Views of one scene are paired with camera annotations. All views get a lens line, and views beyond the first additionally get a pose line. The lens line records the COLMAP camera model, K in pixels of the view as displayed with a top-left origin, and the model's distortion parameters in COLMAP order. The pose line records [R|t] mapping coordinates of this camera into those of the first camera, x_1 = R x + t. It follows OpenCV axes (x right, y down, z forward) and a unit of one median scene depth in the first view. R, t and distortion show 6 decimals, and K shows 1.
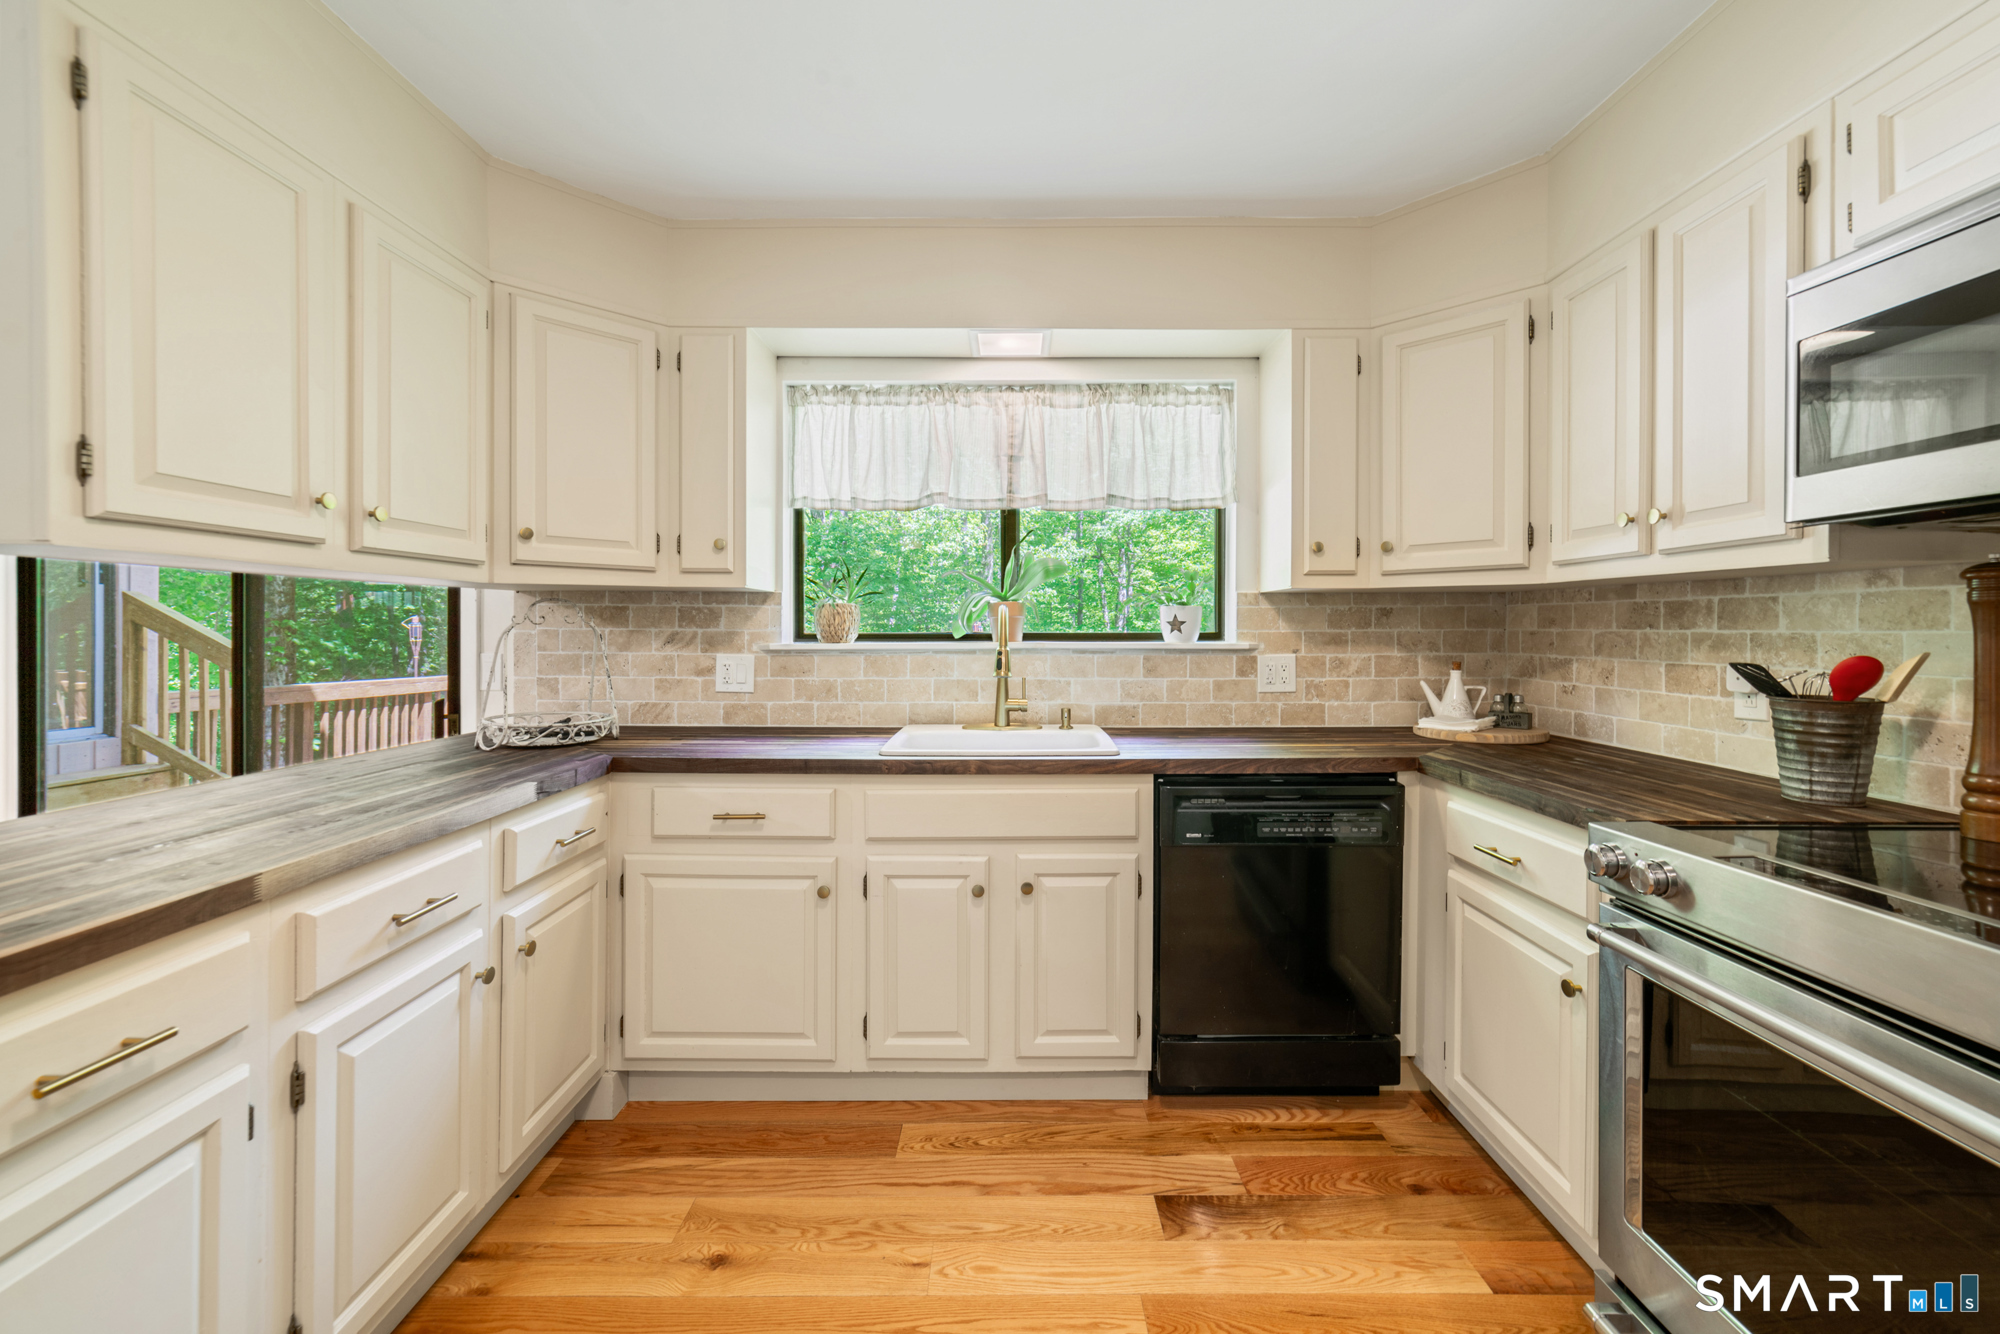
lens RADIAL K [[796.2, 0, 998.5], [0, 796.2, 640.2], [0, 0, 1]] dist [-0.003238, 0.001825]
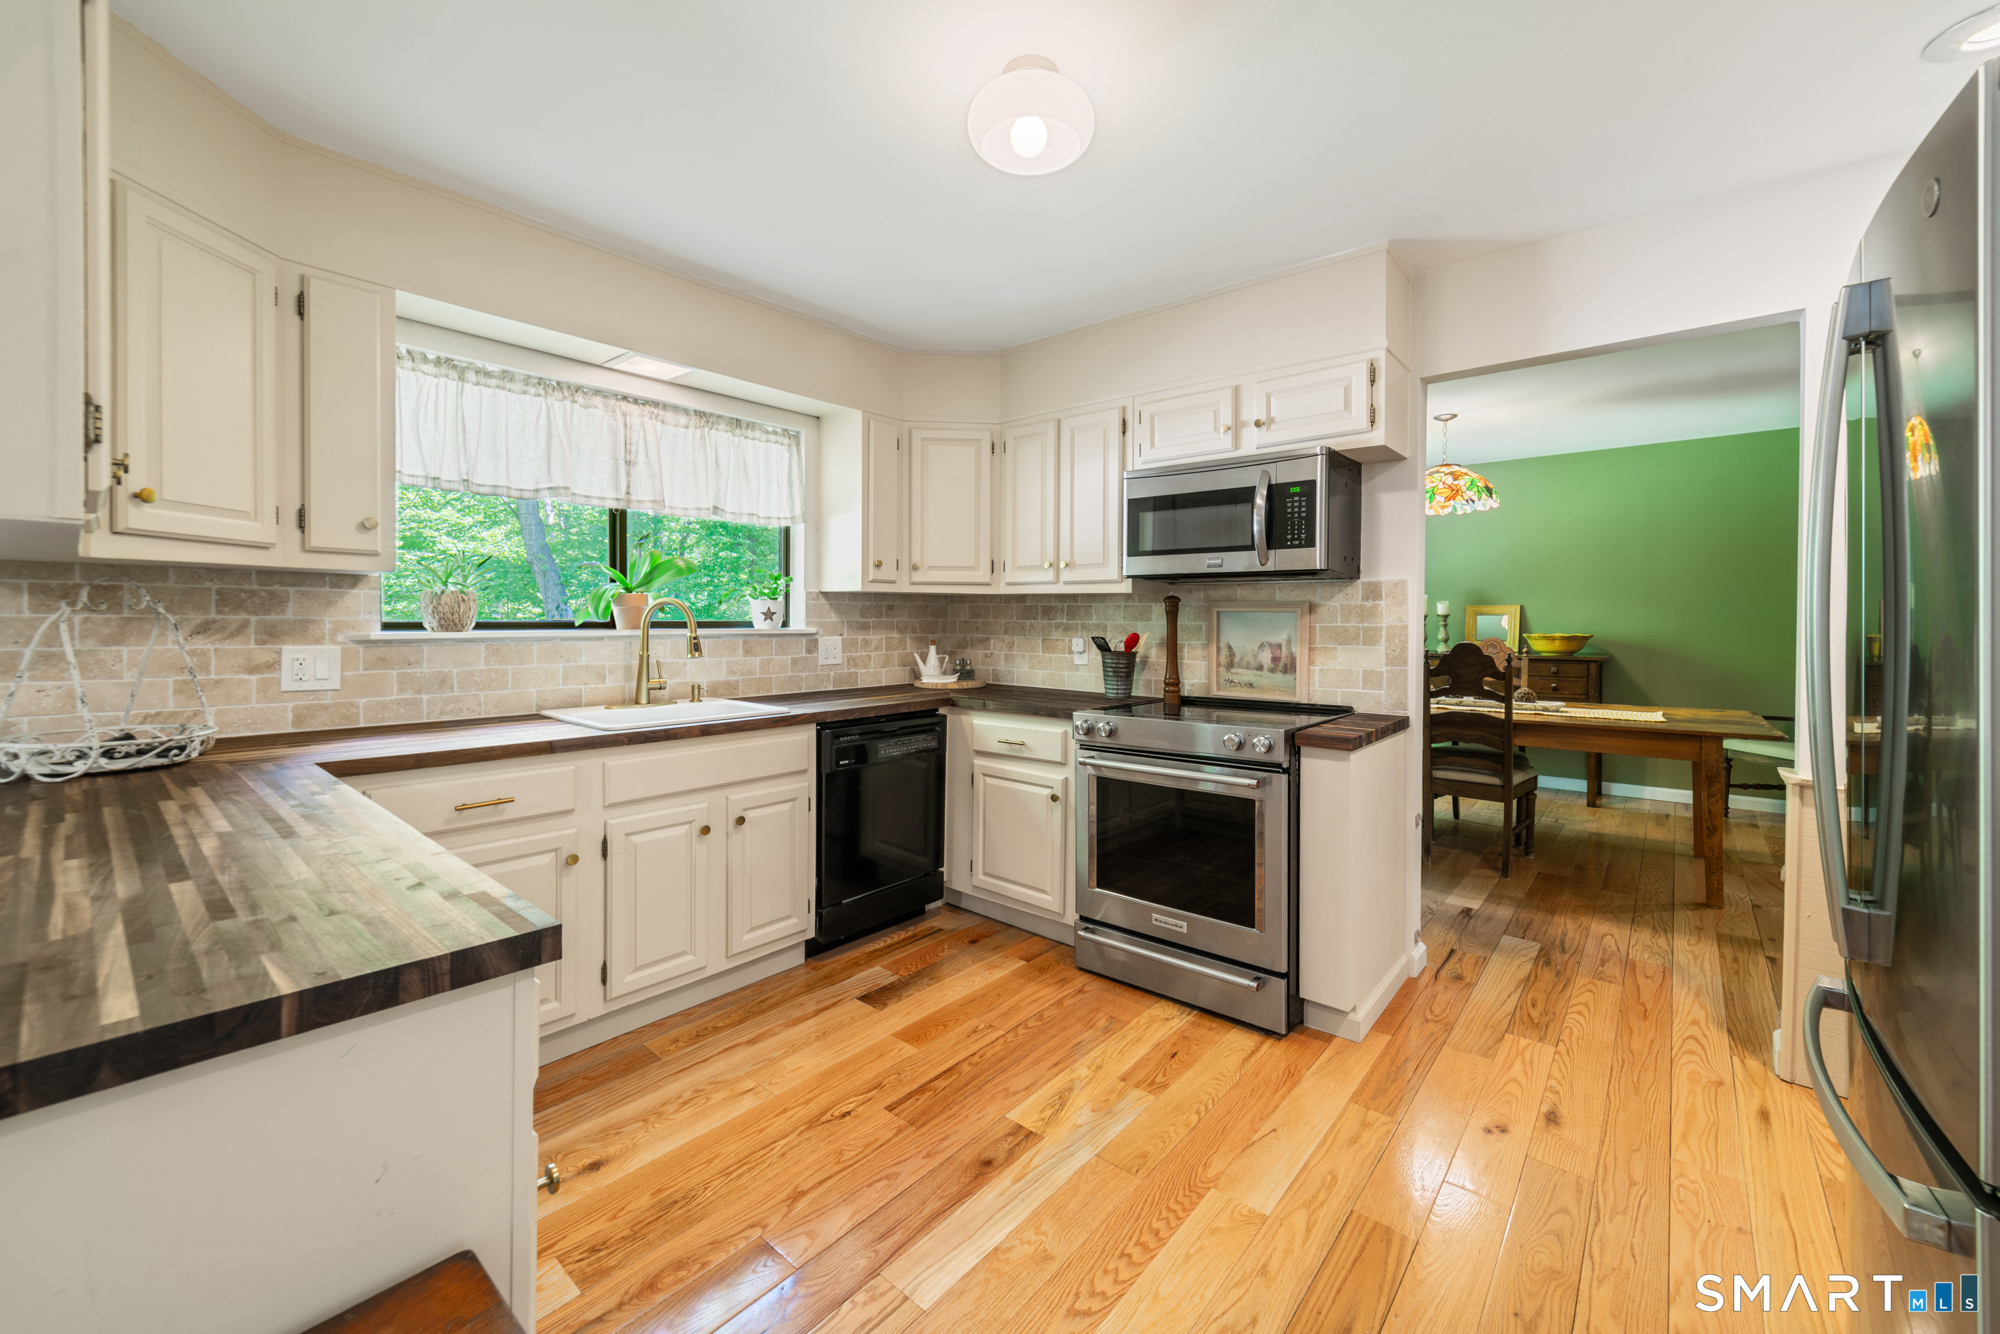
lens RADIAL K [[796.2, 0, 1011.5], [0, 796.2, 634.9], [0, 0, 1]] dist [-0.003238, 0.001825]
pose [[0.642106, -0.012421, 0.766515, -0.596081], [0.002561, 0.999898, 0.014057, -0.005122], [-0.766612, -0.007063, 0.642072, -0.143497]]
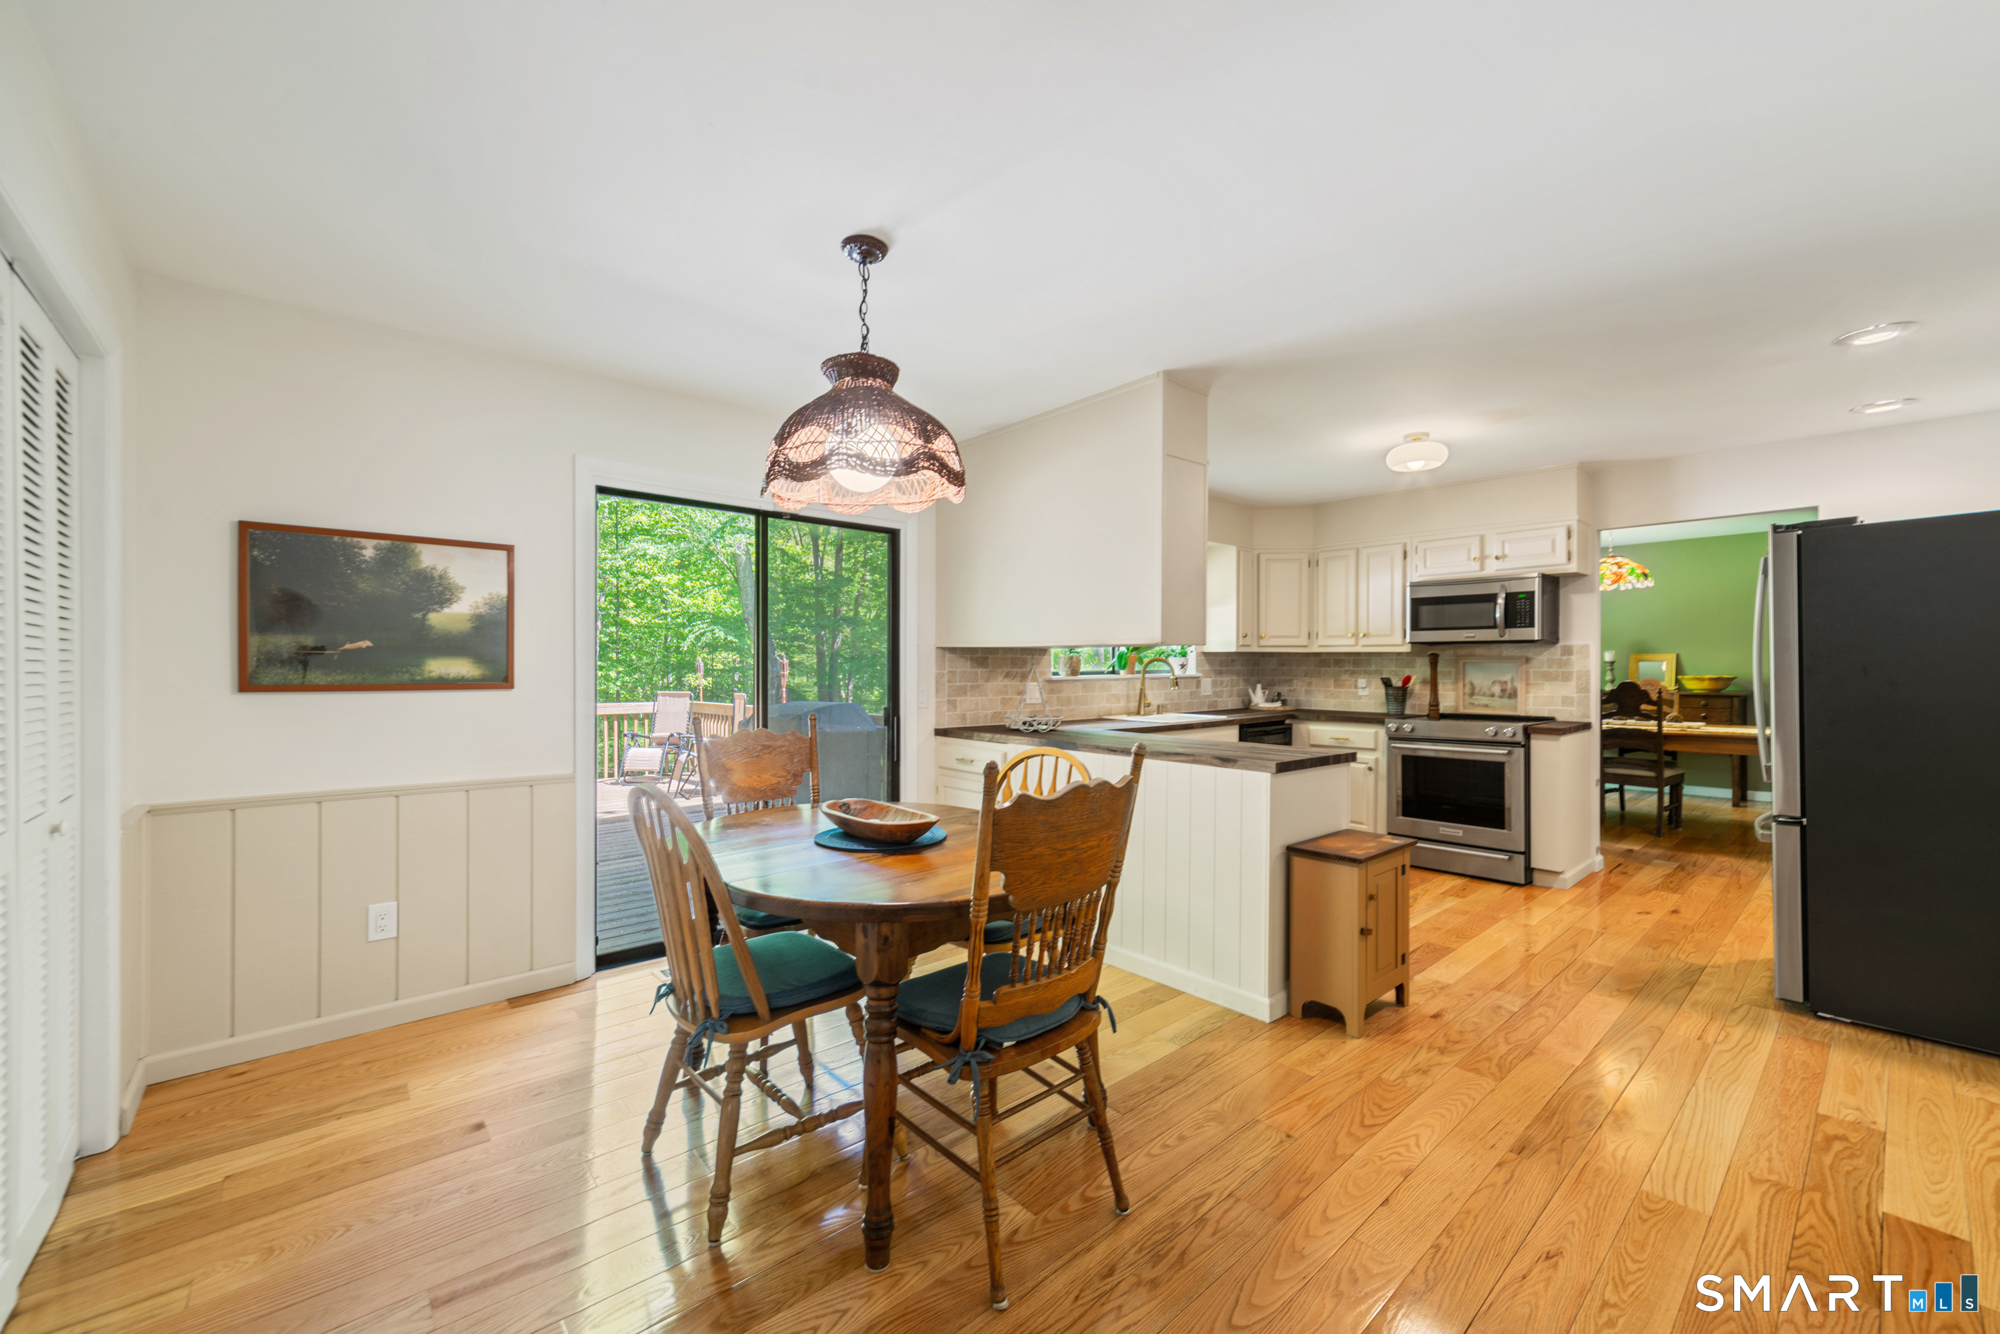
lens RADIAL K [[796.2, 0, 1005.3], [0, 796.2, 676.0], [0, 0, 1]] dist [-0.003238, 0.001825]
pose [[0.749581, -0.010858, 0.661824, -1.893622], [0.008580, 0.999941, 0.006687, -0.012863], [-0.661857, 0.000666, 0.749629, -0.393376]]
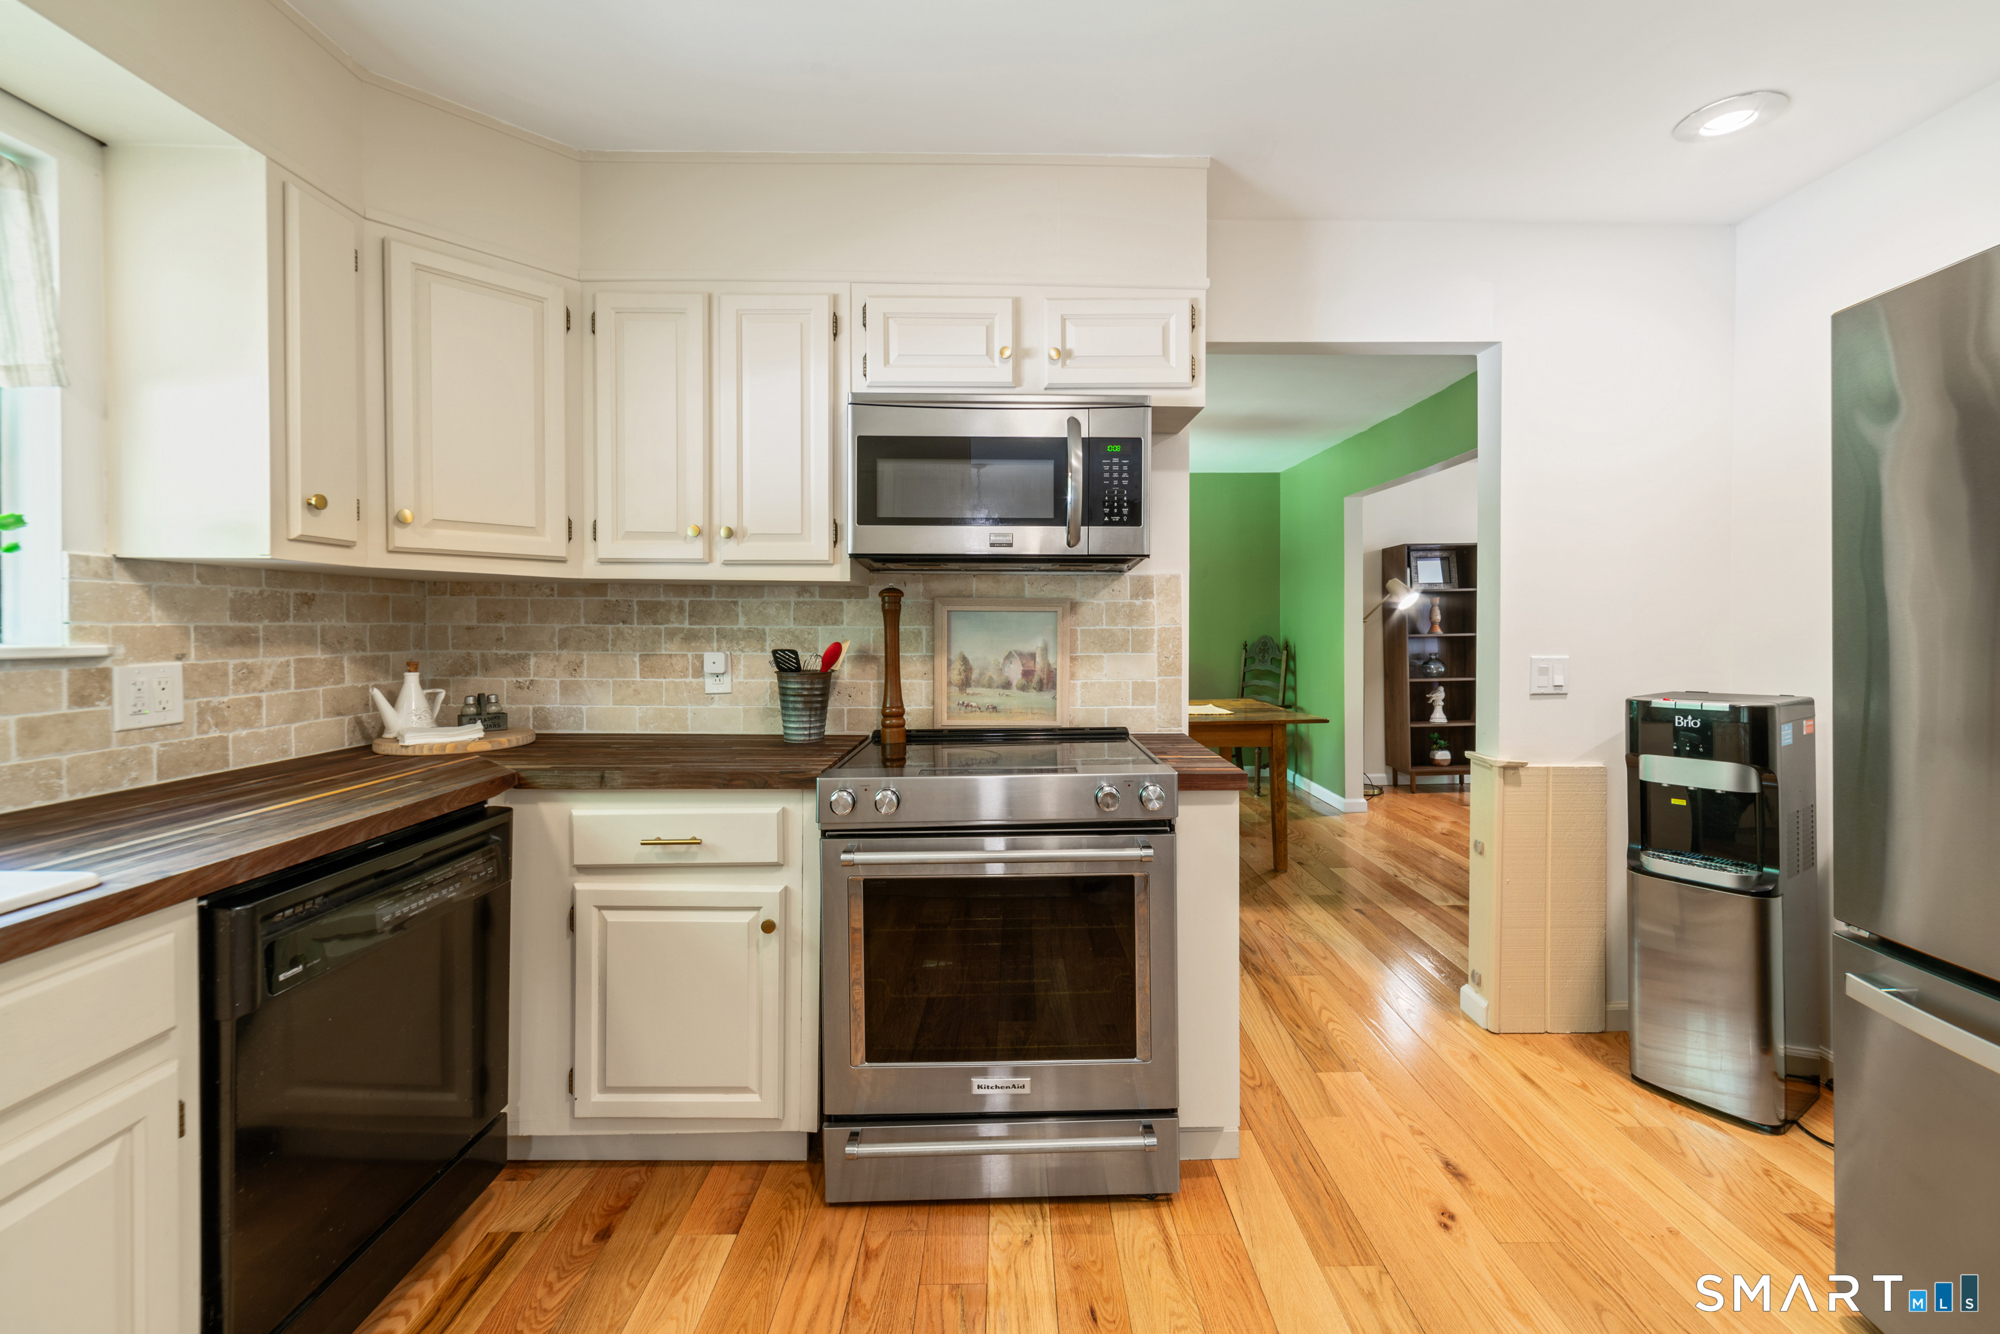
lens RADIAL K [[796.2, 0, 1017.8], [0, 796.2, 640.5], [0, 0, 1]] dist [-0.003238, 0.001825]
pose [[-0.020075, -0.015434, 0.999679, -0.308683], [0.009906, 0.999829, 0.015635, -0.002692], [-0.999749, 0.010216, -0.019918, 0.426778]]
